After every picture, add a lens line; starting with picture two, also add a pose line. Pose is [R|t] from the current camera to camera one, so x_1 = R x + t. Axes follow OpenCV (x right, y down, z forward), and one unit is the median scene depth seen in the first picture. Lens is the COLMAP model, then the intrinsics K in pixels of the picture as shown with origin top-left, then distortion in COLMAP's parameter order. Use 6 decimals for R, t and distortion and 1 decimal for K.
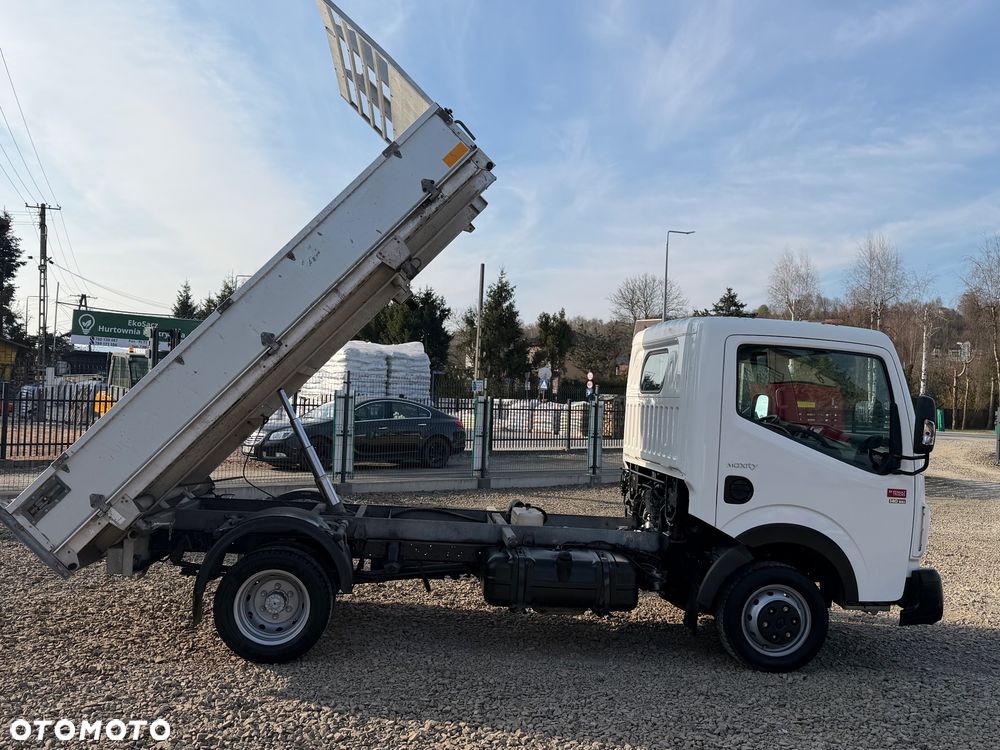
lens RADIAL K [[939.0, 0, 500.5], [0, 939.0, 392.5], [0, 0, 1]] dist [0.061693, 0.000000]
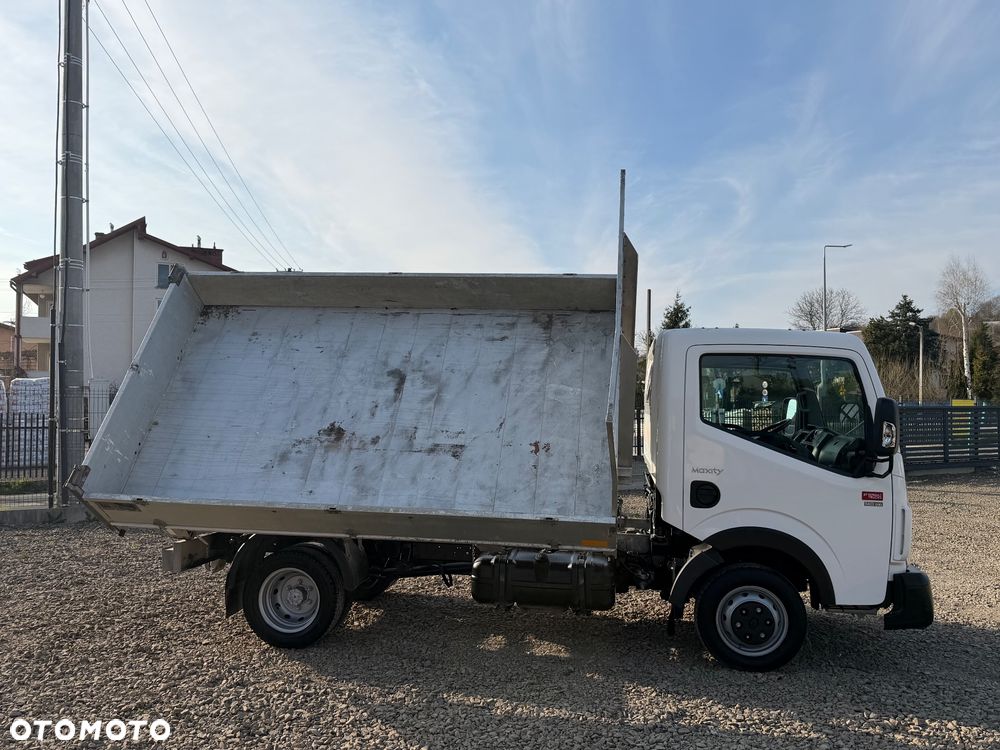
lens RADIAL K [[813.8, 0, 500.2], [0, 813.8, 398.8], [0, 0, 1]] dist [0.058194, -0.020665]
pose [[0.972465, -0.038672, -0.229818, 0.236011], [0.036620, 0.999242, -0.013188, 0.001839], [0.230153, 0.004409, 0.973144, 0.069830]]
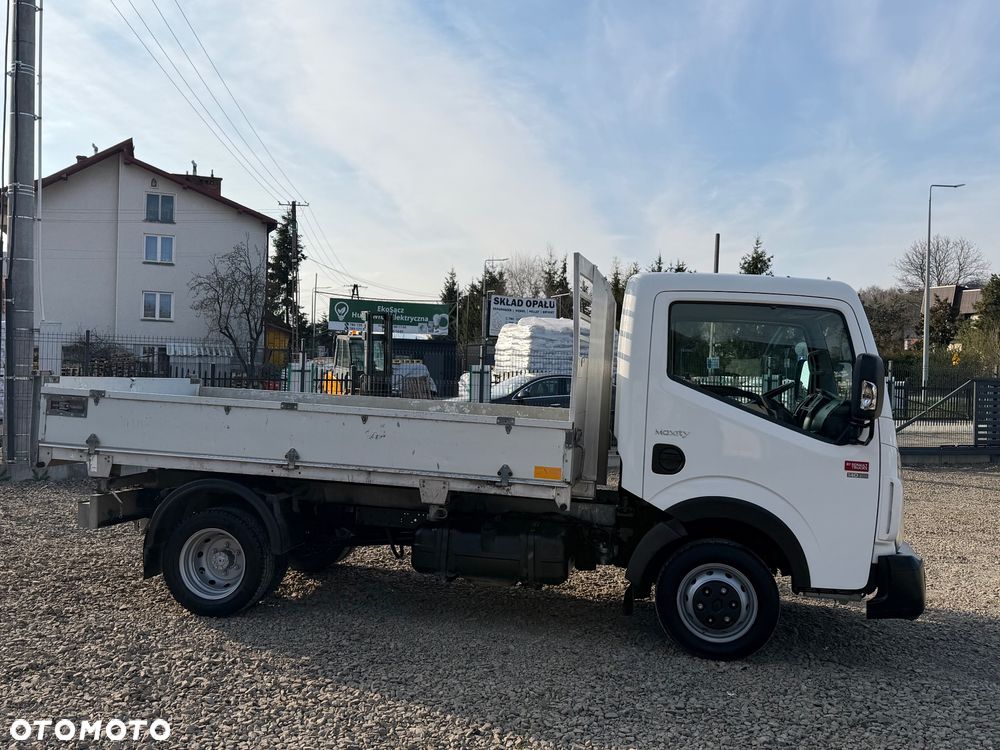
lens RADIAL K [[962.4, 0, 500.4], [0, 962.4, 379.1], [0, 0, 1]] dist [0.080632, 0.000000]
pose [[0.958247, -0.009224, -0.285794, 0.353455], [0.010784, 0.999934, 0.003887, 0.018882], [0.285740, -0.006807, 0.958283, 0.048453]]
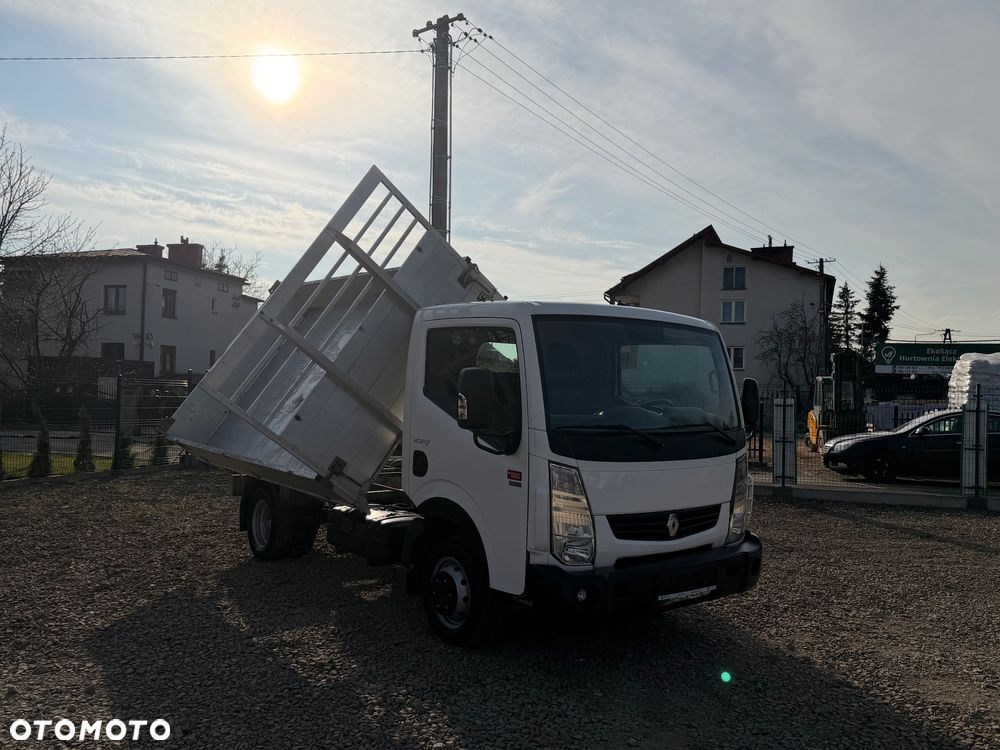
lens RADIAL K [[813.8, 0, 502.3], [0, 813.8, 400.4], [0, 0, 1]] dist [0.058194, -0.020665]
pose [[0.539629, -0.021669, -0.841624, 1.052923], [0.000523, 0.999677, -0.025402, 0.053239], [0.841903, 0.013268, 0.539466, 0.556335]]
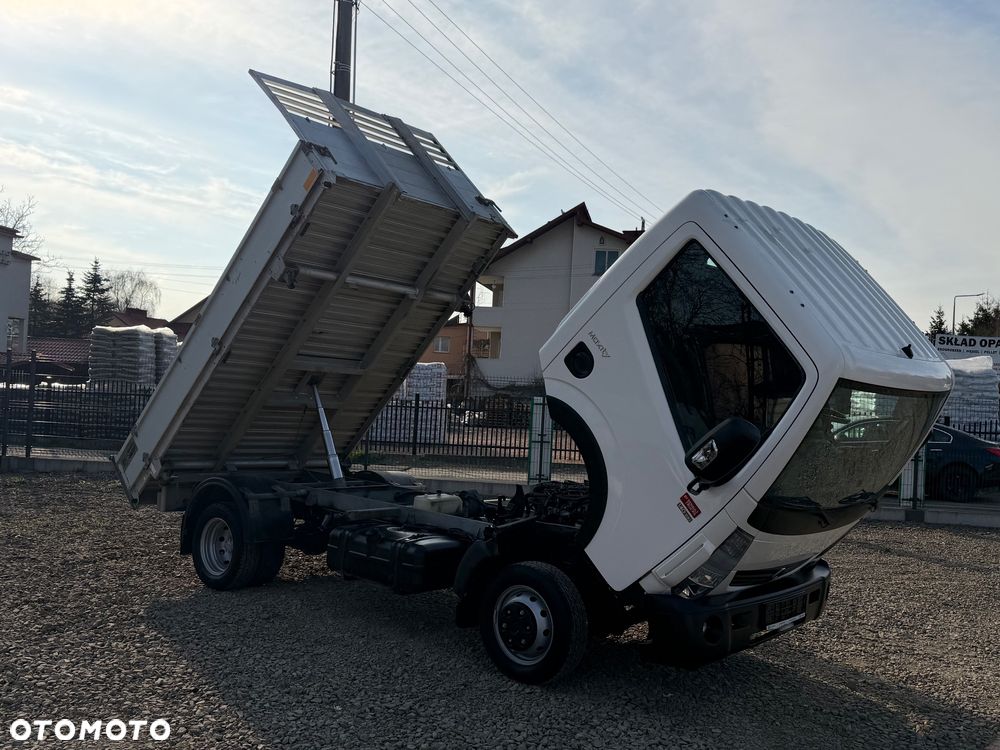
lens RADIAL K [[939.0, 0, 507.1], [0, 939.0, 404.2], [0, 0, 1]] dist [0.061693, 0.000000]
pose [[0.698803, 0.003084, -0.715308, 0.917833], [-0.018023, 0.999749, -0.013298, 0.037169], [0.715087, 0.022185, 0.698683, 0.337689]]
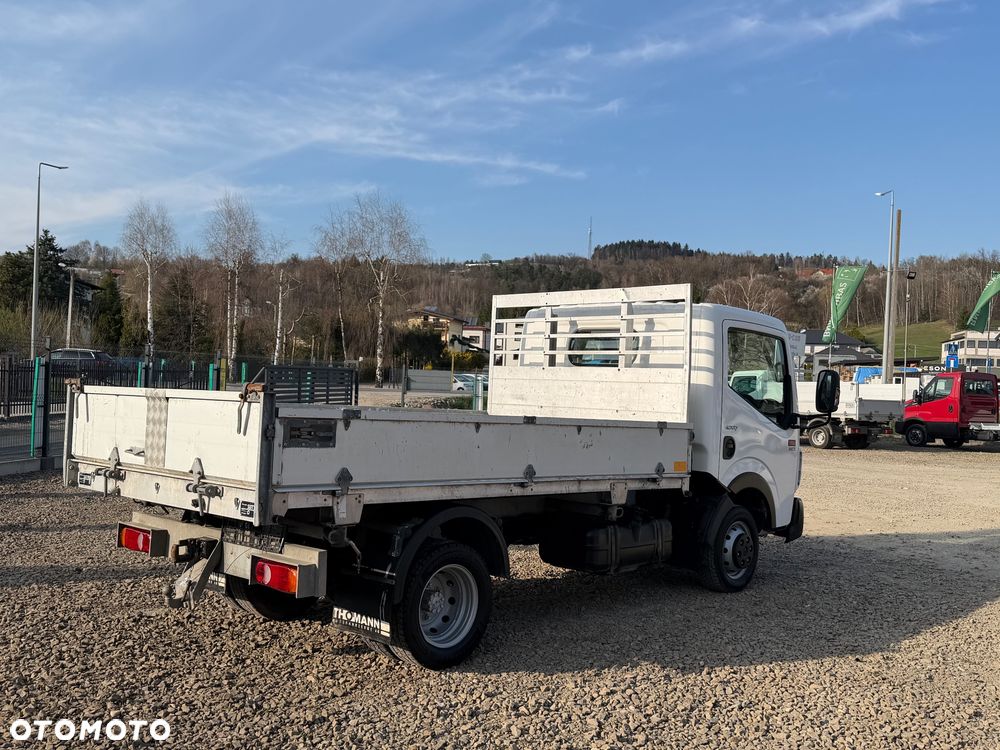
lens RADIAL K [[962.4, 0, 499.3], [0, 962.4, 373.2], [0, 0, 1]] dist [0.080632, 0.000000]
pose [[0.749114, -0.008776, 0.662383, -0.765734], [-0.009685, 0.999660, 0.024198, -0.018898], [-0.662370, -0.024542, 0.748775, 0.257492]]
